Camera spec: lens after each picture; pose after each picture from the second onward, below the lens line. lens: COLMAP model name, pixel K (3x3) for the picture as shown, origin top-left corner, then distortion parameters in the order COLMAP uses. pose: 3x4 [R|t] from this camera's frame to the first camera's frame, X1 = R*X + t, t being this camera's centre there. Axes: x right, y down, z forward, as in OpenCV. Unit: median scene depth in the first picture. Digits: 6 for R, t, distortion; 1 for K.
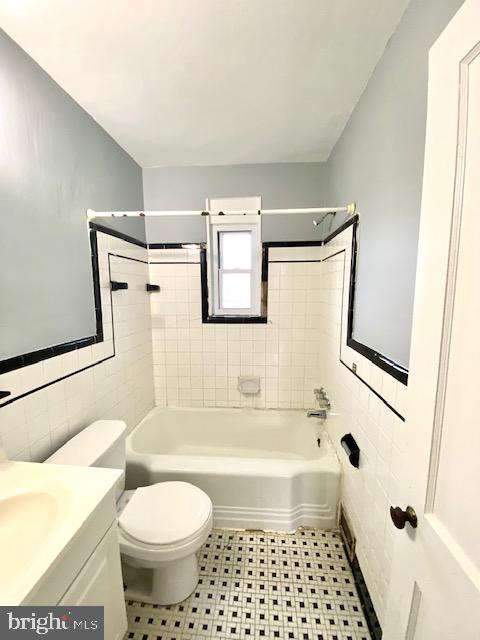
lens RADIAL K [[257.4, 0, 242.0], [0, 257.4, 321.2], [0, 0, 1]] dist [0.032090, -0.026954]
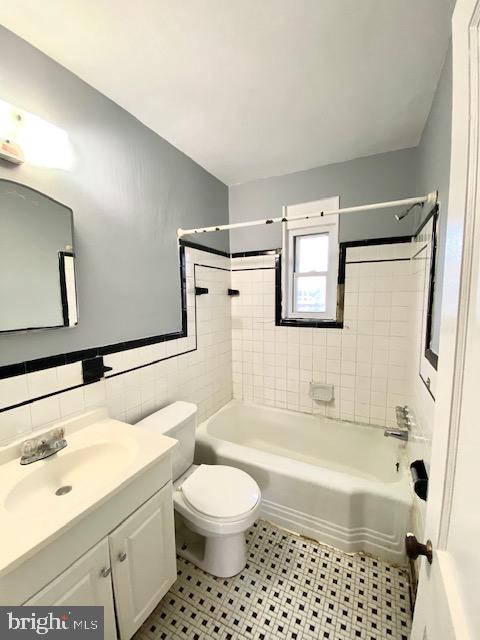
lens RADIAL K [[257.4, 0, 242.0], [0, 257.4, 321.2], [0, 0, 1]] dist [0.032090, -0.026954]
pose [[0.926855, 0.032000, -0.374053, 0.139677], [-0.038433, 0.999214, -0.009749, 0.006563], [0.373447, 0.023412, 0.927356, -0.016995]]
